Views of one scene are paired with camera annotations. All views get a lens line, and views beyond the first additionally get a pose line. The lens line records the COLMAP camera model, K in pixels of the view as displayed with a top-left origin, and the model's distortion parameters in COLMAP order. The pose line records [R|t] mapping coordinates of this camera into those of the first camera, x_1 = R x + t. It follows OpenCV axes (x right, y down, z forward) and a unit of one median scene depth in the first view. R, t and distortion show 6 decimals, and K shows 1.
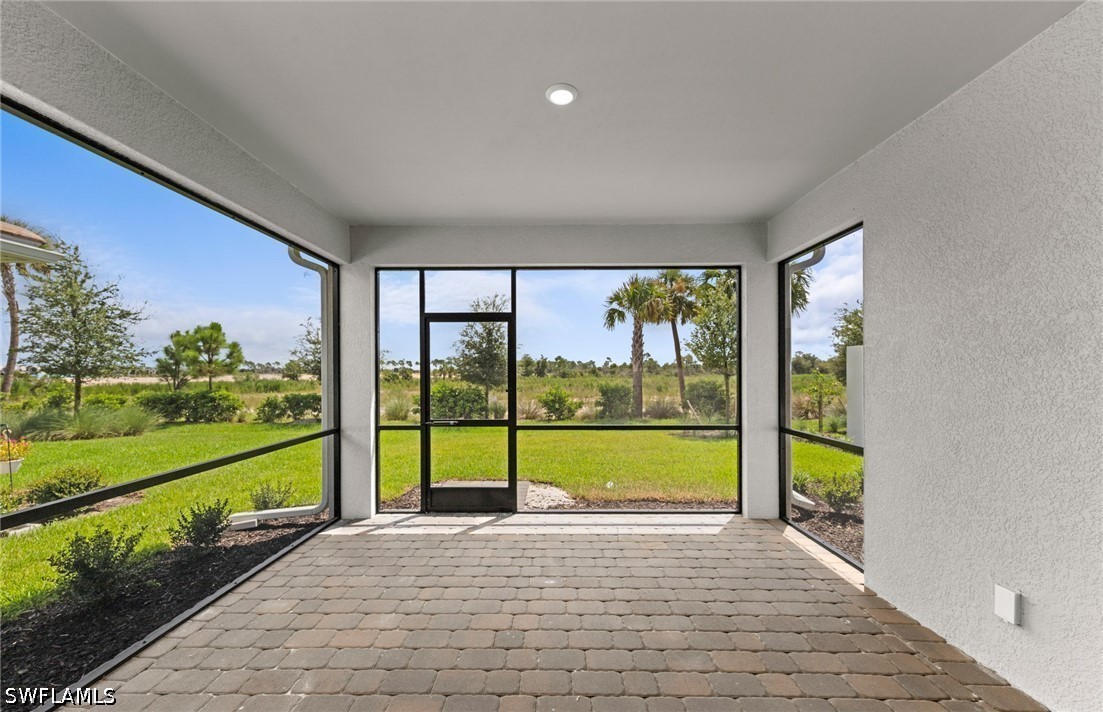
lens RADIAL K [[425.1, 0, 545.7], [0, 425.1, 372.9], [0, 0, 1]] dist [-0.000429, -0.000369]
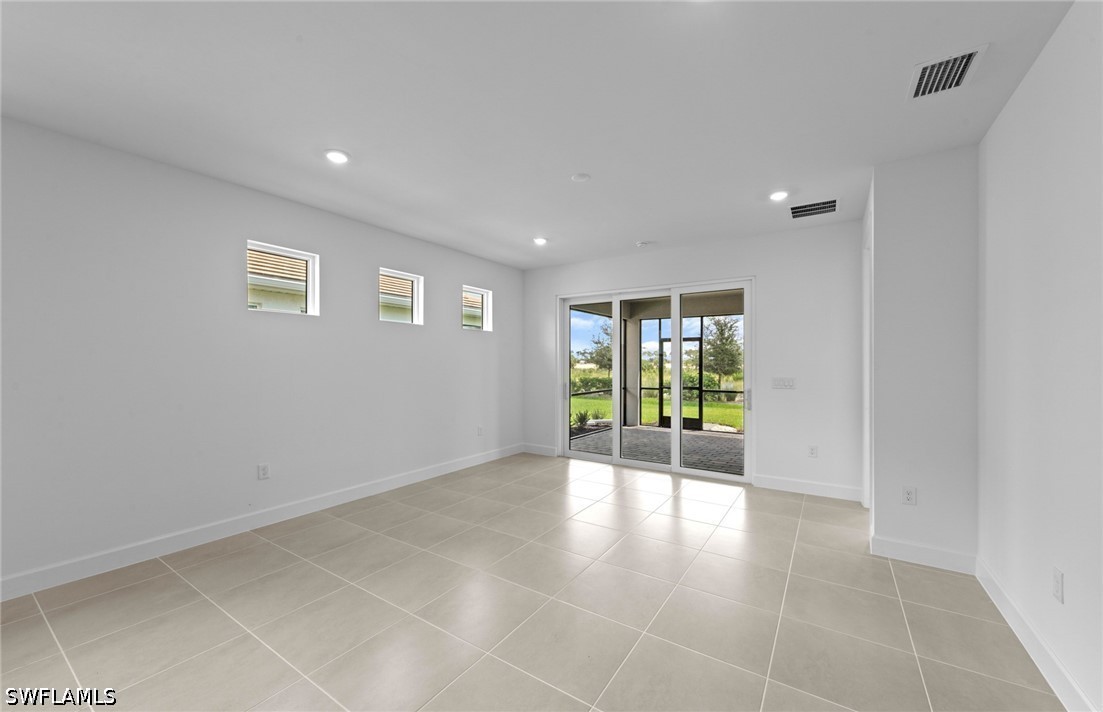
lens RADIAL K [[425.1, 0, 549.0], [0, 425.1, 356.0], [0, 0, 1]] dist [-0.000429, -0.000369]
pose [[0.838493, -0.003466, -0.544901, 0.389448], [-0.005592, 0.999872, -0.014965, -0.008562], [0.544883, 0.015595, 0.838367, -1.054297]]
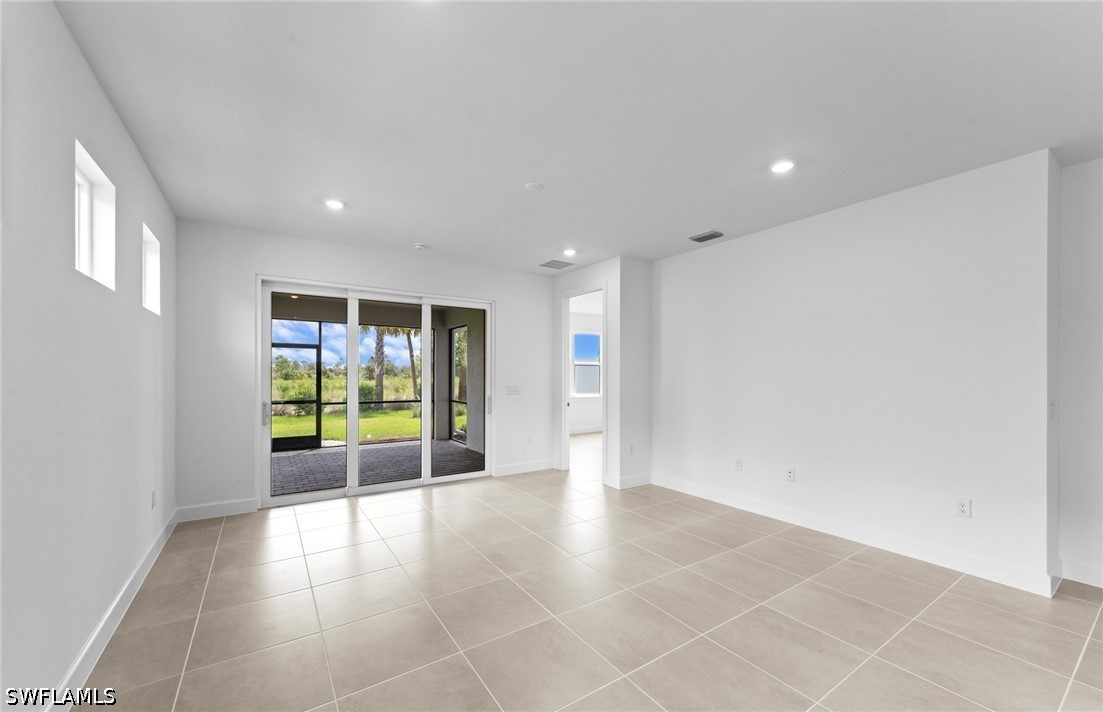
lens RADIAL K [[425.1, 0, 546.5], [0, 425.1, 374.1], [0, 0, 1]] dist [-0.000429, -0.000369]
pose [[0.825366, 0.005963, 0.564567, -0.272652], [-0.005435, 0.999982, -0.002616, -0.007244], [-0.564572, -0.000909, 0.825383, -1.023182]]
